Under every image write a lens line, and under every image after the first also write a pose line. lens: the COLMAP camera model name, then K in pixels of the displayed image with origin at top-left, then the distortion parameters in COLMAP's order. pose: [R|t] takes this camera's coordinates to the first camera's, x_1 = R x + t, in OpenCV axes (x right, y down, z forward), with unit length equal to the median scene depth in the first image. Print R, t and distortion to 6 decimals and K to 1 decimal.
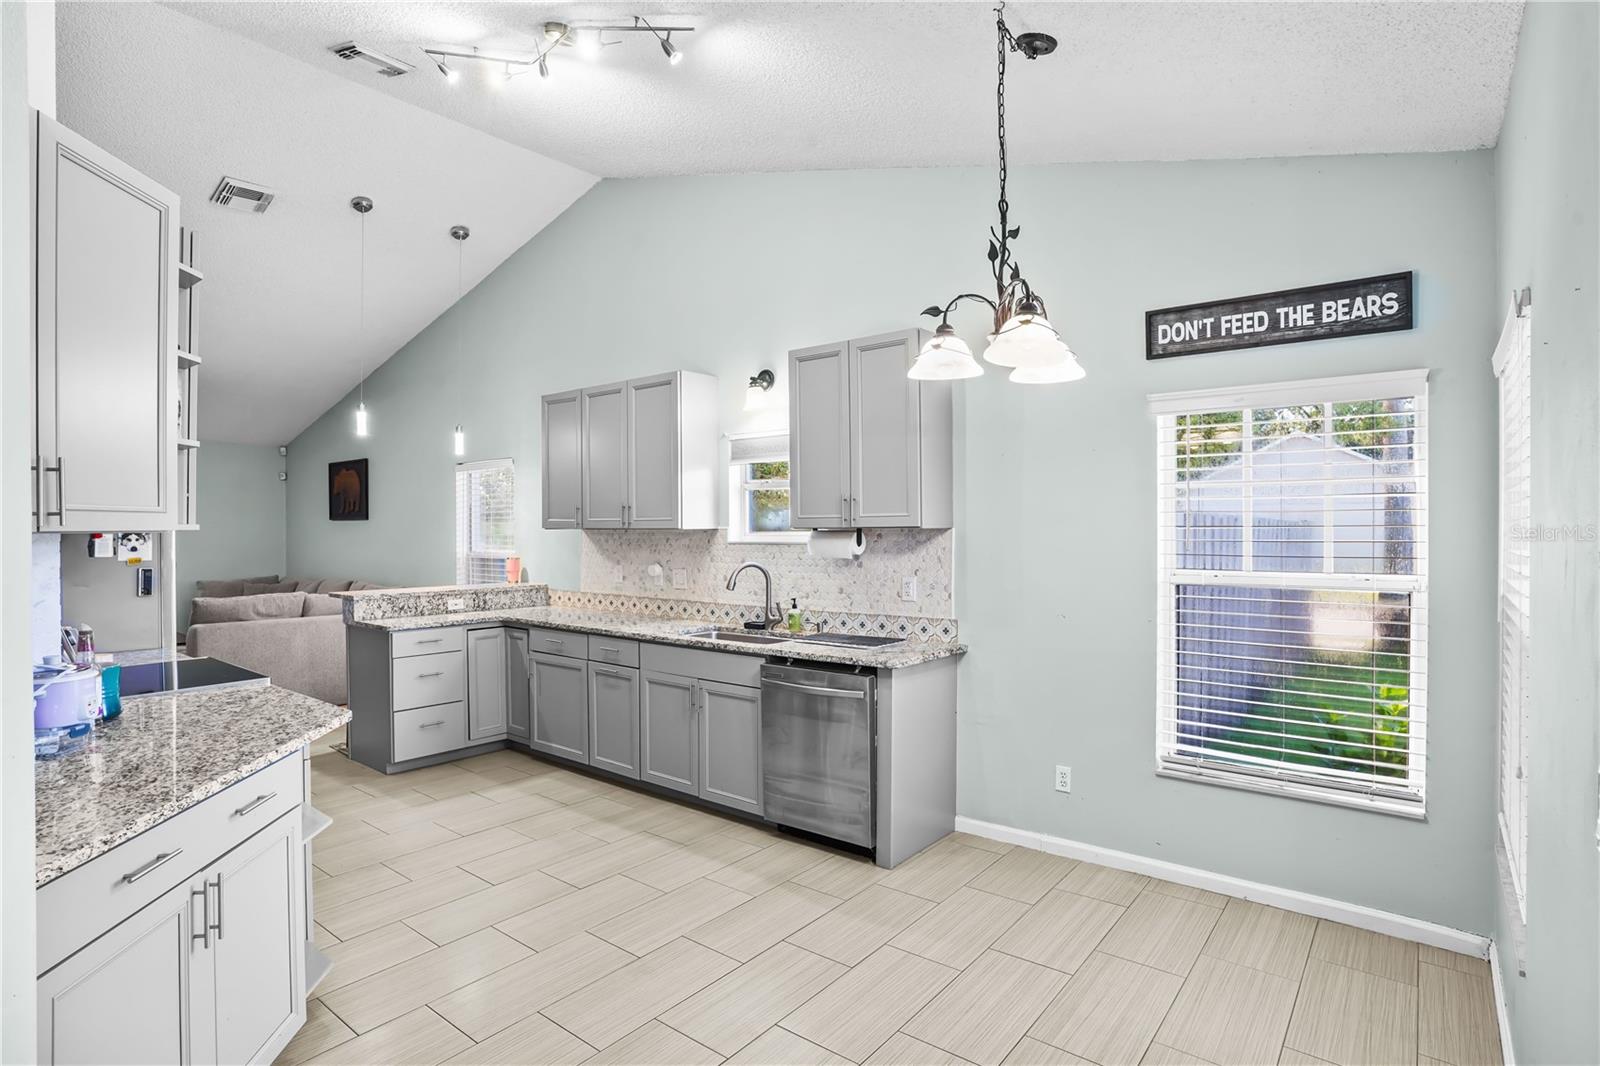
lens RADIAL K [[817.8, 0, 798.5], [0, 817.8, 528.9], [0, 0, 1]] dist [-0.076113, 0.047044]
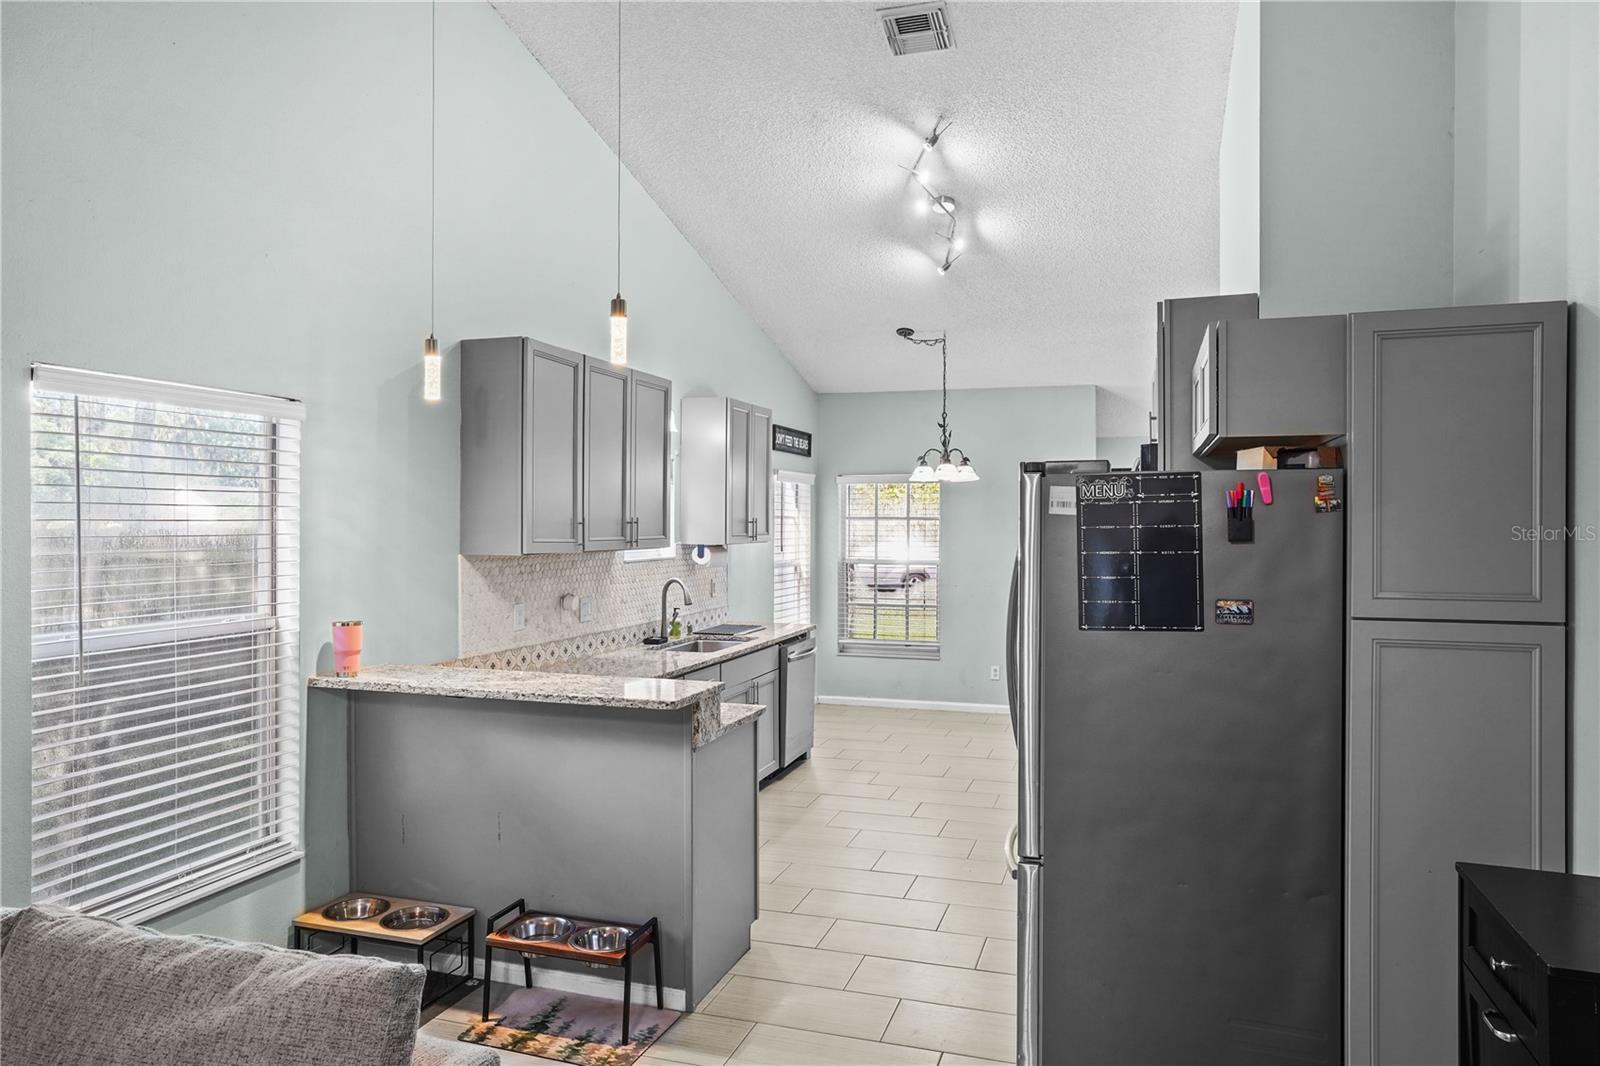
lens RADIAL K [[1032.0, 0, 806.4], [0, 1032.0, 523.4], [0, 0, 1]] dist [-0.022488, 0.000654]
pose [[-0.350740, 0.001199, 0.936472, -1.327515], [0.000962, 0.999999, -0.000920, -0.026858], [-0.936472, 0.000579, -0.350741, 1.279027]]
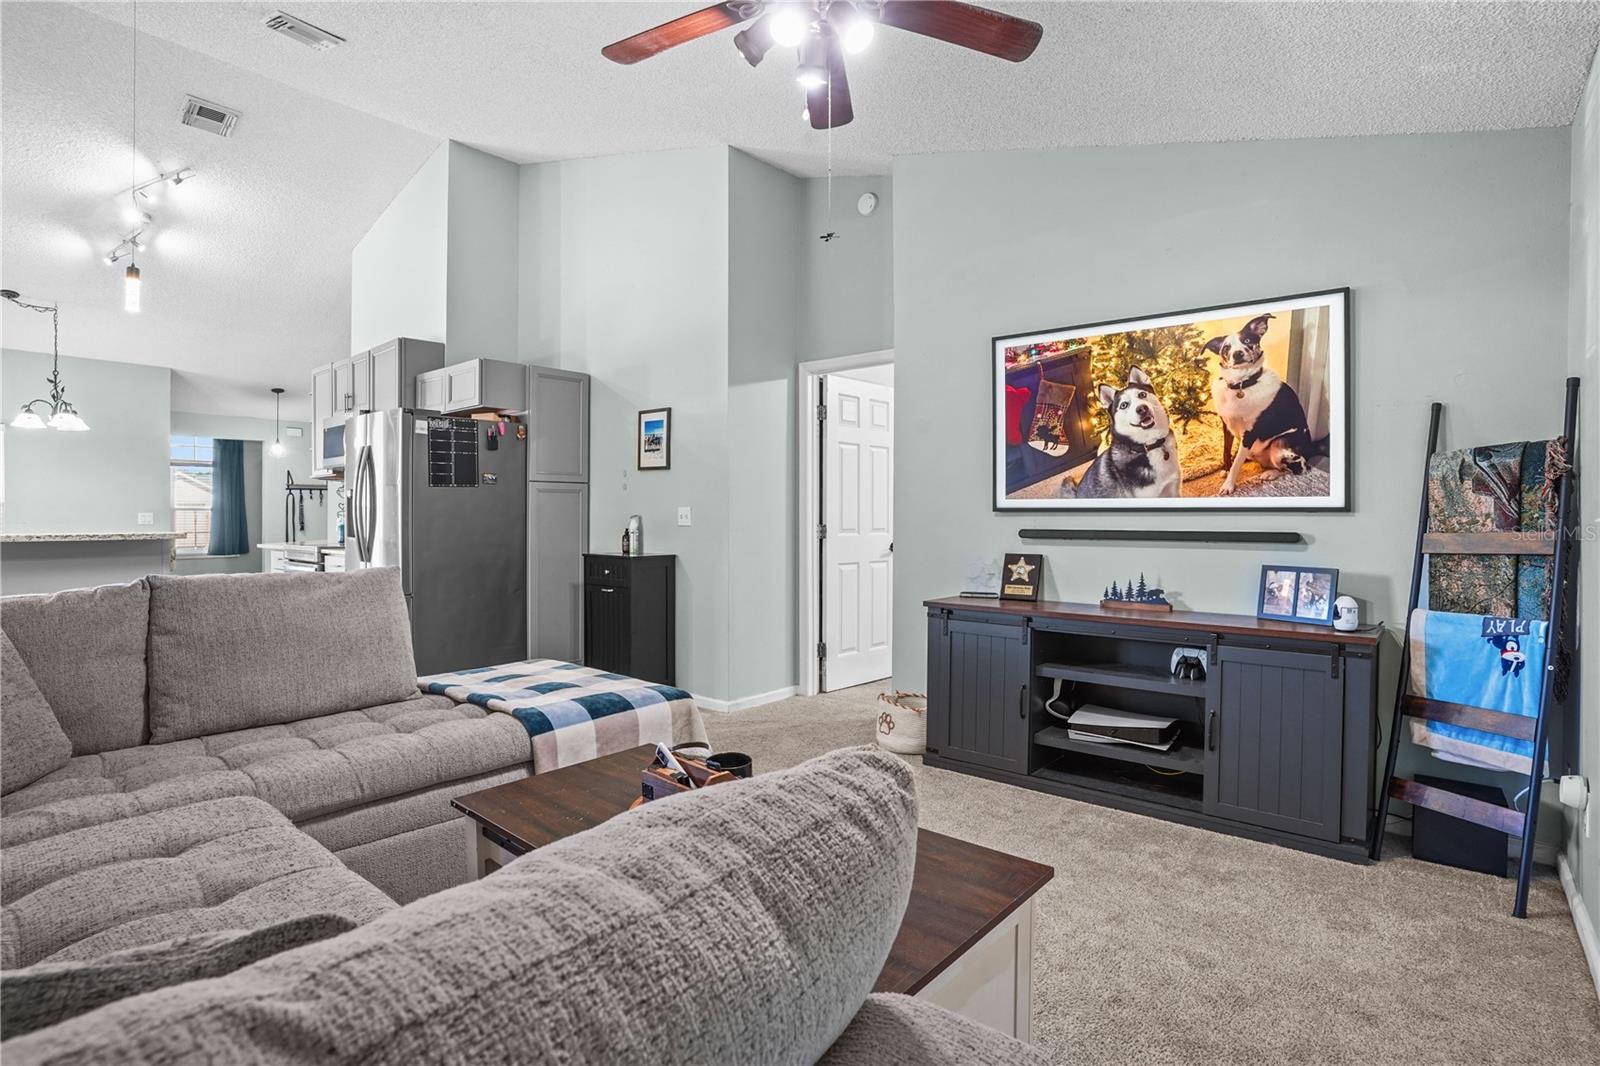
lens RADIAL K [[792.9, 0, 801.0], [0, 792.9, 522.5], [0, 0, 1]] dist [-0.081746, 0.037269]
pose [[-0.999693, 0.000659, 0.024762, -1.321255], [0.000892, 0.999955, 0.009424, 0.071748], [-0.024755, 0.009443, -0.999649, 1.904621]]
